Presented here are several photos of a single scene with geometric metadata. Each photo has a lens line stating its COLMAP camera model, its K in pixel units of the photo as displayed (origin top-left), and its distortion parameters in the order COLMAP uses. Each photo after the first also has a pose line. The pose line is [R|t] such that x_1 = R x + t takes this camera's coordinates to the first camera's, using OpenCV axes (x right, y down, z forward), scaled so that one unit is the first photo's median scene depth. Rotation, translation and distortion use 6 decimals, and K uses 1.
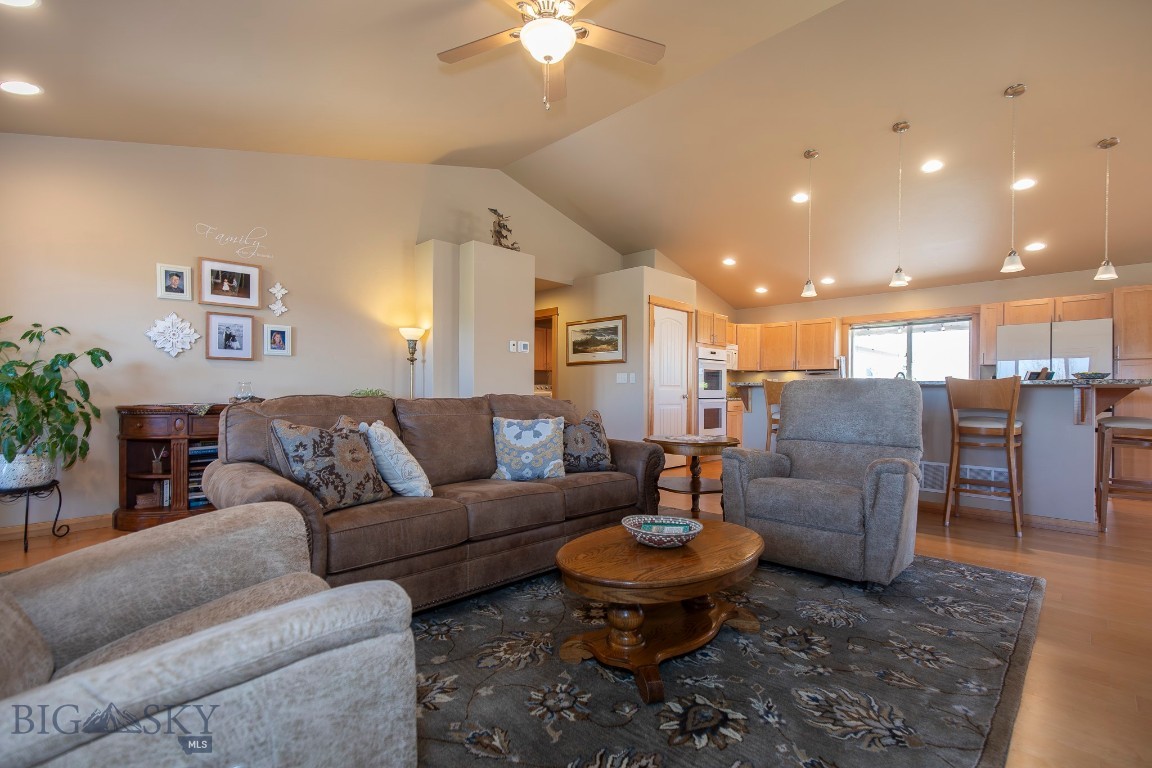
lens RADIAL K [[527.0, 0, 578.0], [0, 527.0, 391.1], [0, 0, 1]] dist [0.005177, 0.000071]
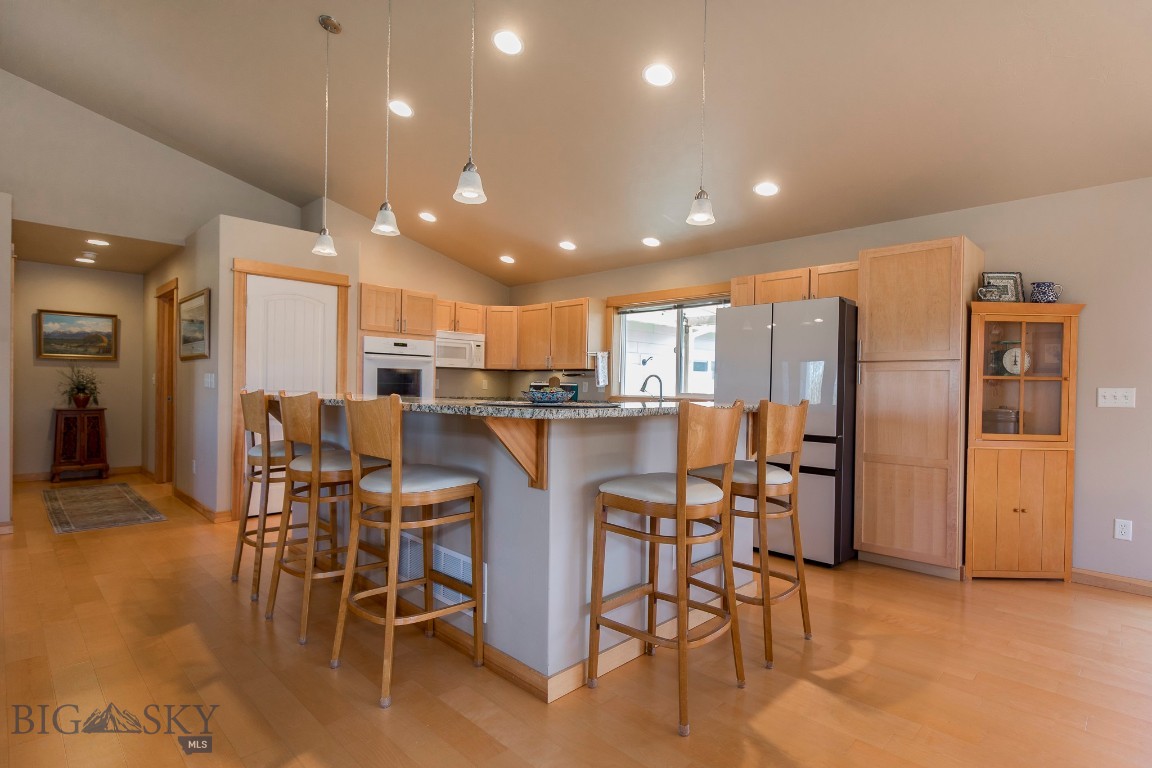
lens RADIAL K [[589.4, 0, 579.9], [0, 589.4, 388.7], [0, 0, 1]] dist [-0.001146, 0.000647]
pose [[0.999537, 0.014553, -0.026727, 0.851709], [-0.014358, 0.999869, 0.007451, -0.037034], [0.026832, -0.007064, 0.999615, 0.352385]]
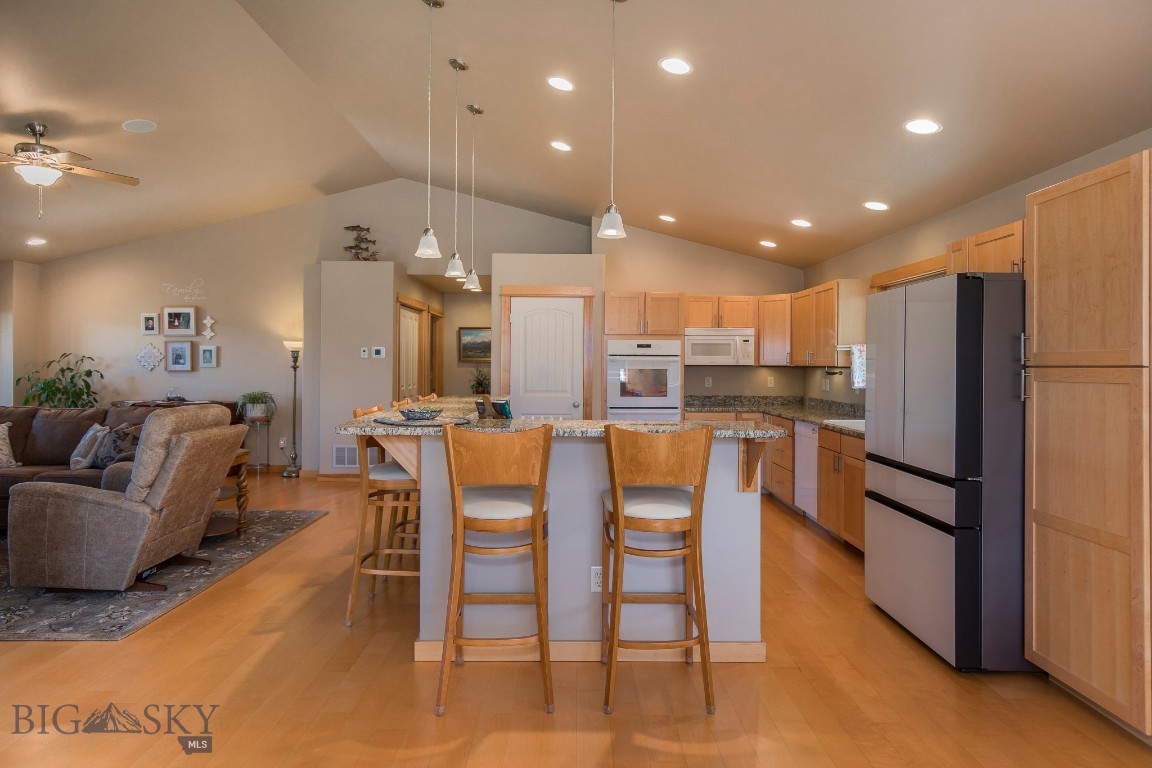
lens RADIAL K [[662.3, 0, 568.5], [0, 662.3, 358.7], [0, 0, 1]] dist [0.039930, 0.000679]
pose [[0.687677, -0.004992, -0.725999, 1.402367], [-0.000442, 0.999973, -0.007295, -0.078232], [0.726016, 0.005338, 0.687657, 0.472159]]
